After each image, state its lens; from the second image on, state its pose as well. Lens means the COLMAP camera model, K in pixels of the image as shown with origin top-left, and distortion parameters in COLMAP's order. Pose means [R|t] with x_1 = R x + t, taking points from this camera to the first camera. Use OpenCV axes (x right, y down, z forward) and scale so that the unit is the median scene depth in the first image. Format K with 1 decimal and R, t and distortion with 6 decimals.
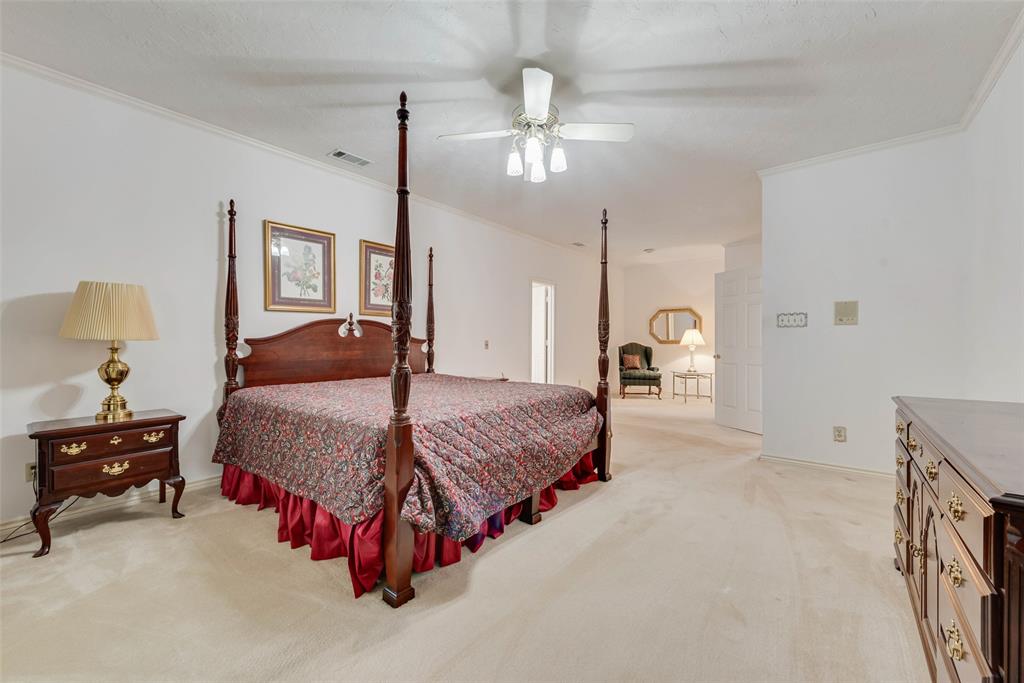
lens RADIAL K [[399.0, 0, 510.5], [0, 399.0, 340.5], [0, 0, 1]] dist [0.003269, -0.001484]
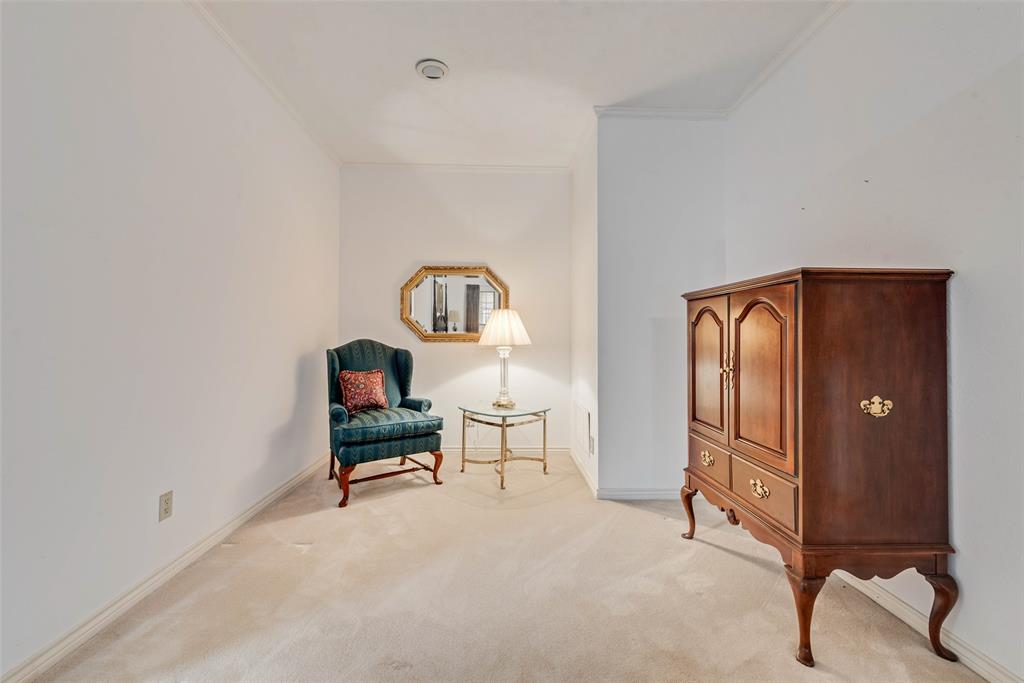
lens RADIAL K [[399.0, 0, 511.3], [0, 399.0, 332.7], [0, 0, 1]] dist [0.003269, -0.001484]
pose [[0.753520, 0.012733, 0.657302, 0.161833], [-0.007401, 0.999913, -0.010886, 0.001750], [-0.657384, 0.003339, 0.753549, 0.634790]]
